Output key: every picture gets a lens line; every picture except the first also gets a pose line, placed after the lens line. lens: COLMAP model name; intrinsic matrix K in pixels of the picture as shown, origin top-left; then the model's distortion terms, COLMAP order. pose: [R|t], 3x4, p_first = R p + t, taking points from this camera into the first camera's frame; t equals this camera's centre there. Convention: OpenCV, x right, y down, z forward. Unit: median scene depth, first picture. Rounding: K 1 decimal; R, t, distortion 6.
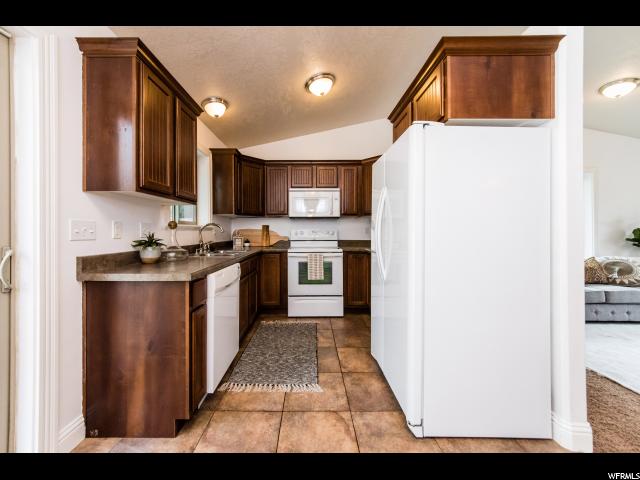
lens RADIAL K [[218.2, 0, 319.9], [0, 218.2, 230.5], [0, 0, 1]] dist [0.000032, 0.000023]
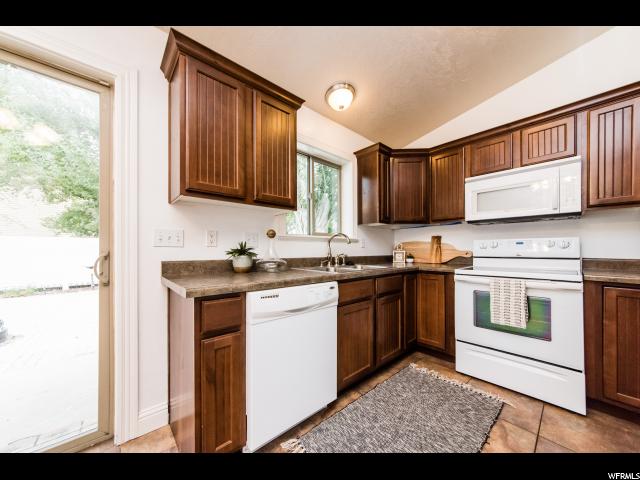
lens RADIAL K [[226.5, 0, 320.4], [0, 226.5, 250.0], [0, 0, 1]] dist [0.000961, 0.000133]
pose [[0.673434, 0.001955, -0.739245, 0.087185], [0.009359, 0.999894, 0.011170, 0.016614], [0.739188, -0.014440, 0.673344, 0.236135]]
